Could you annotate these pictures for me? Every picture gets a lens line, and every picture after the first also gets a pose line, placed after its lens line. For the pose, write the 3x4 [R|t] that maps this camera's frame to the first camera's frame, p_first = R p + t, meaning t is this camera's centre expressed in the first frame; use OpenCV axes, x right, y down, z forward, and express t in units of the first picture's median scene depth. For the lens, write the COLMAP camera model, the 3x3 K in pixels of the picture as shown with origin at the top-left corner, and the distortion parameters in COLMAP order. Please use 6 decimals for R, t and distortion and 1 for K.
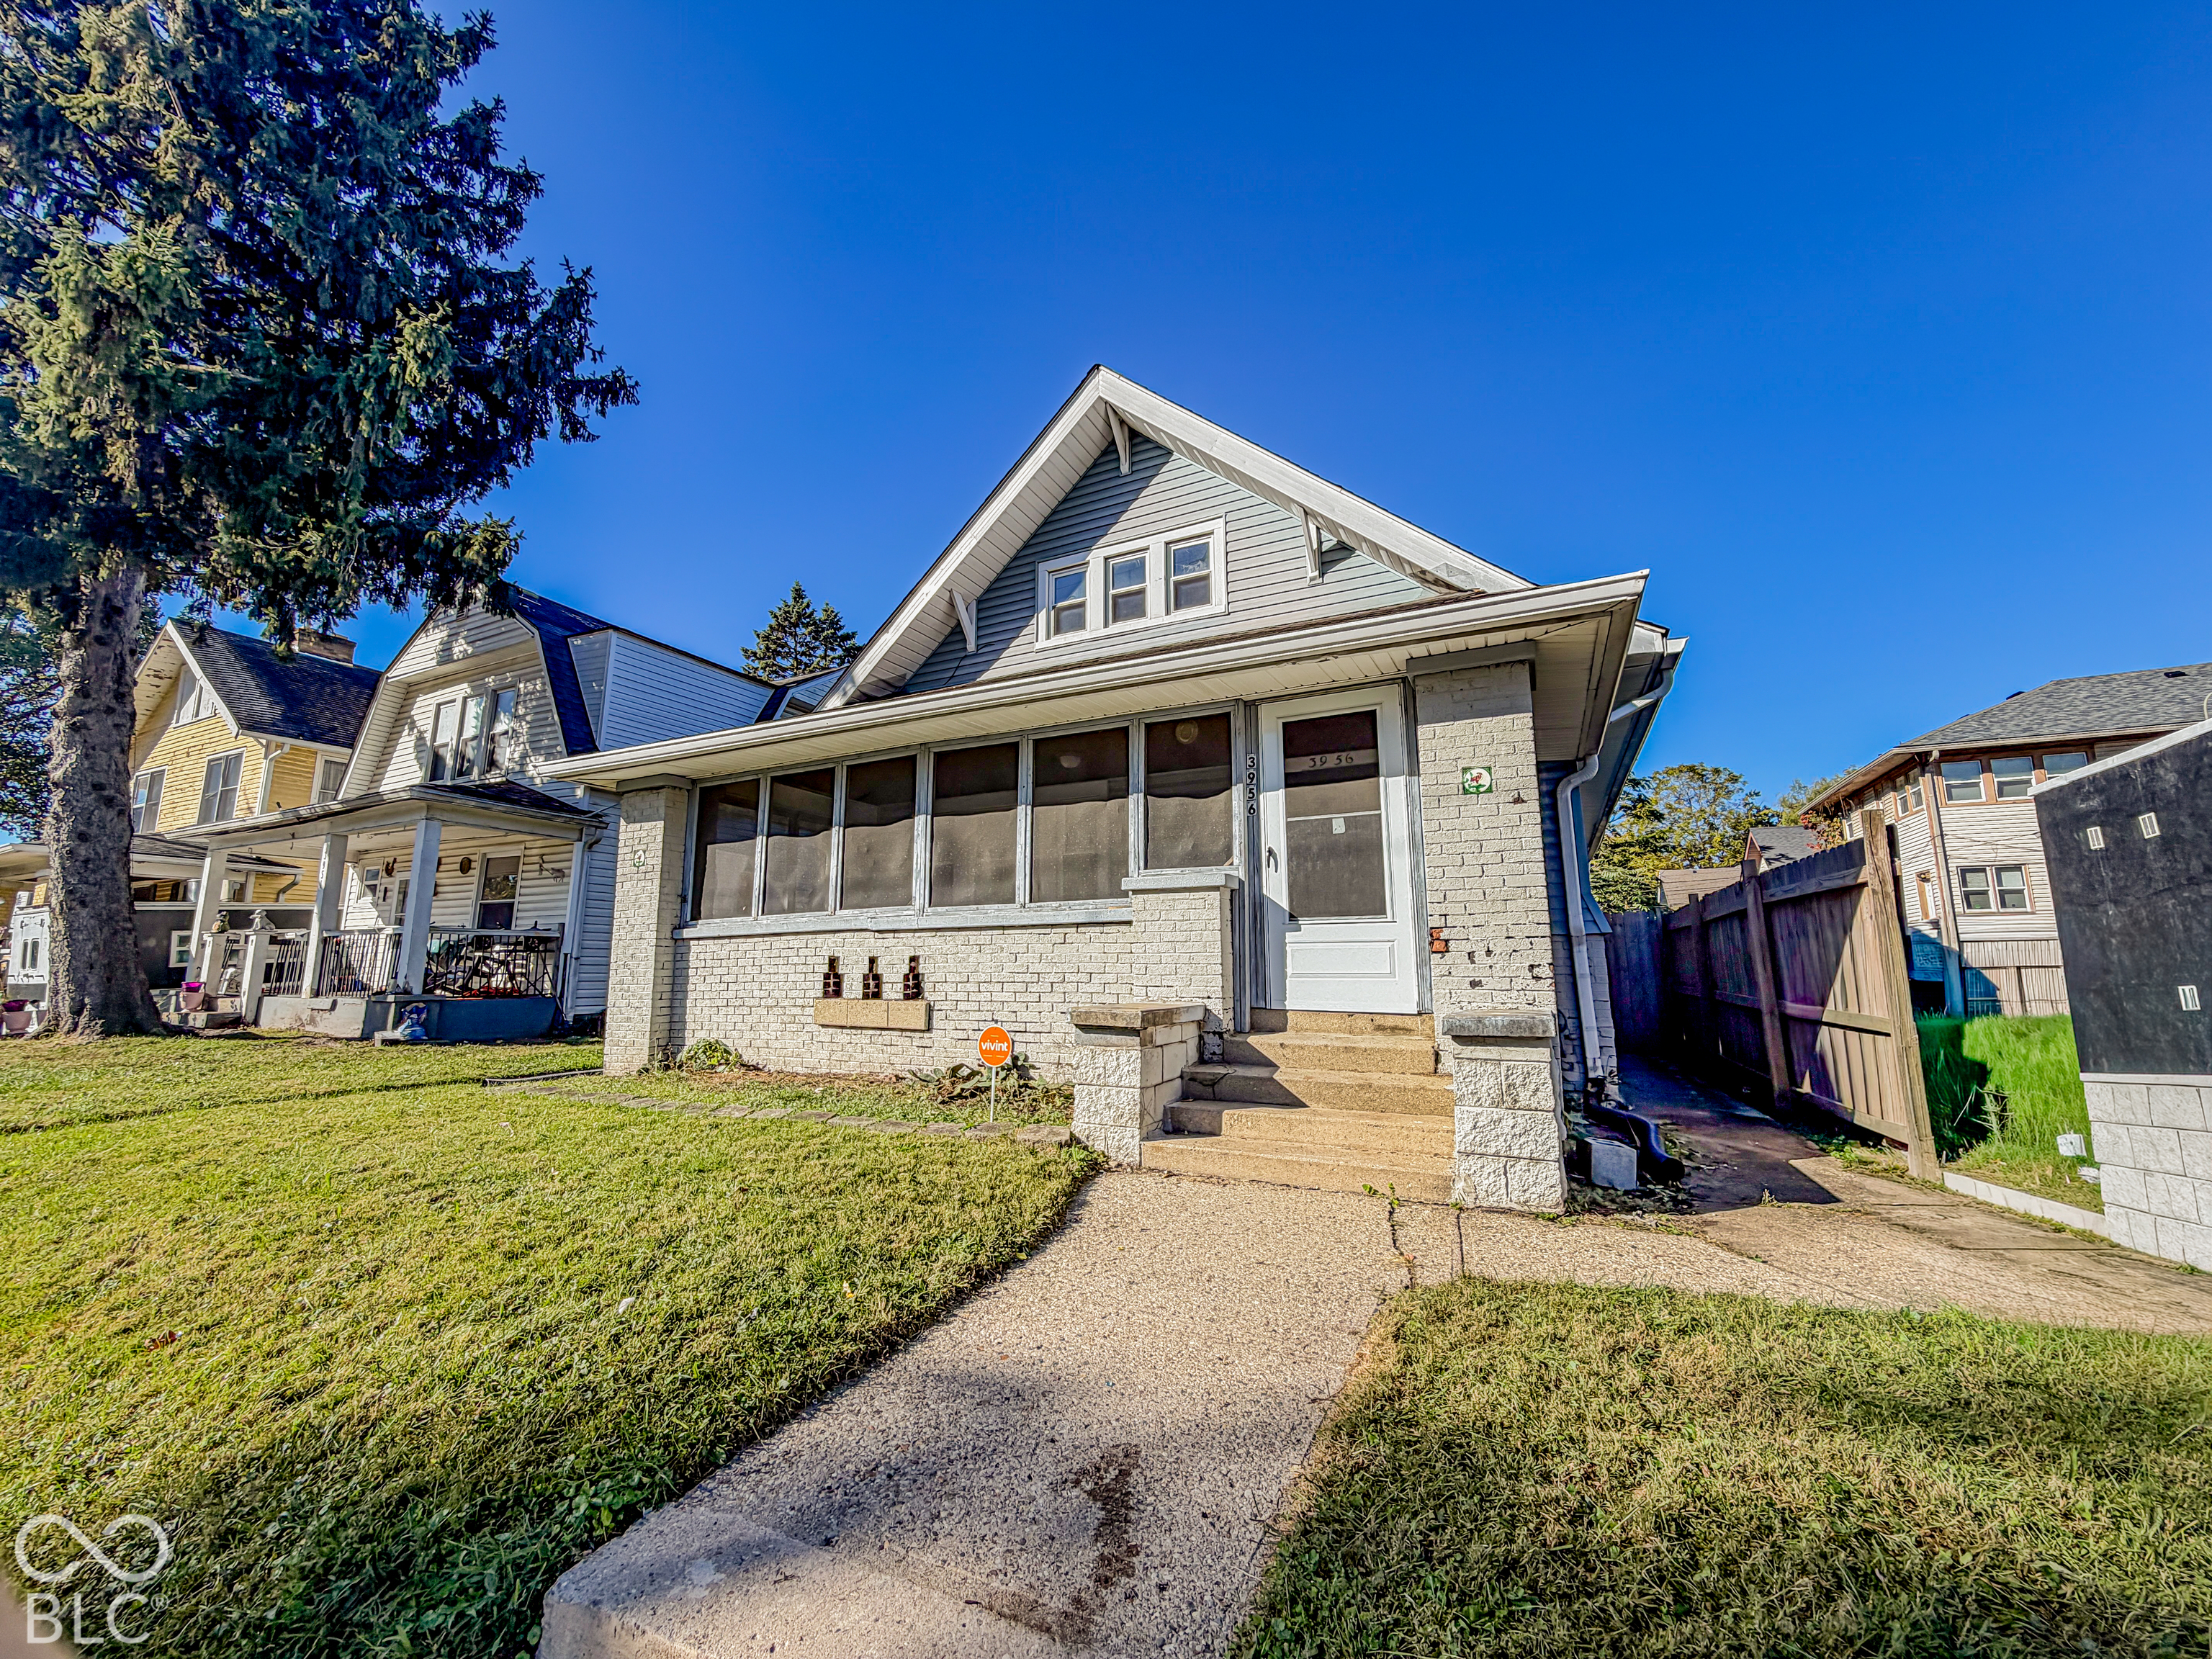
lens RADIAL K [[876.8, 0, 1100.2], [0, 876.8, 821.5], [0, 0, 1]] dist [0.001976, 0.000068]
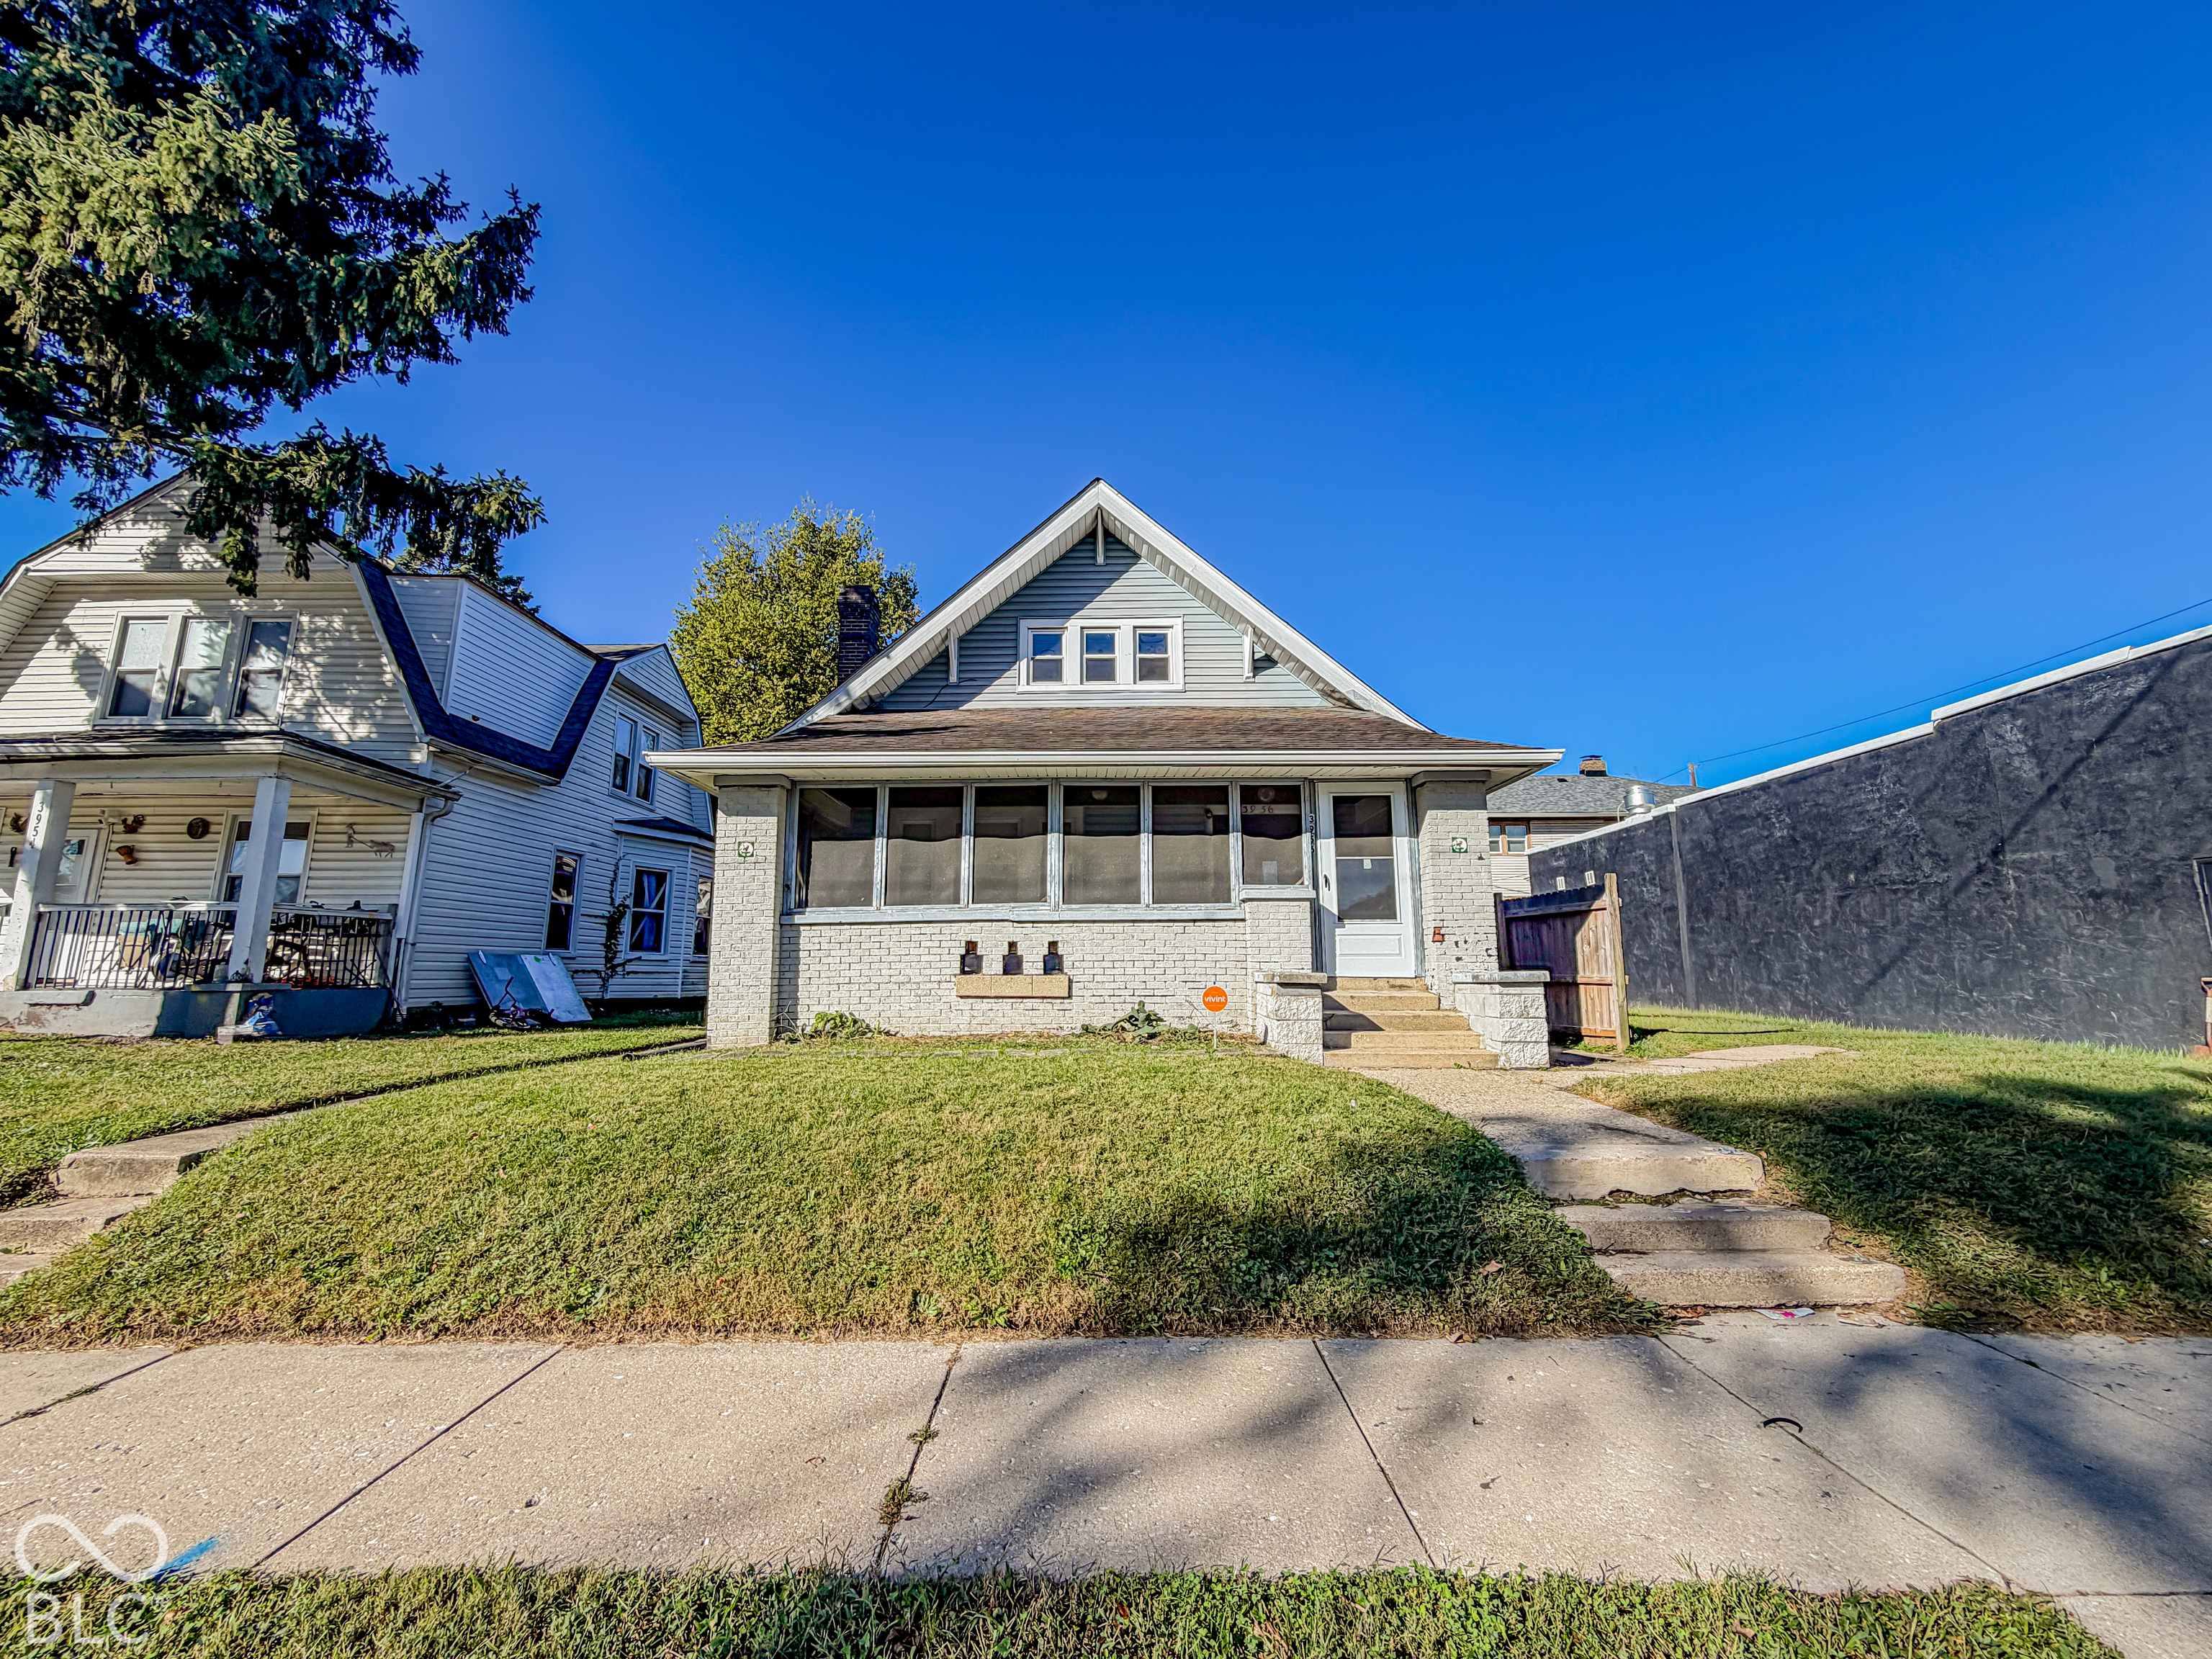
lens RADIAL K [[876.8, 0, 1098.3], [0, 876.8, 822.2], [0, 0, 1]] dist [0.001976, 0.000068]
pose [[0.894933, 0.073995, 0.440023, -0.633179], [-0.073997, 0.997110, -0.017178, -0.005608], [-0.440023, -0.017187, 0.897822, -0.172826]]
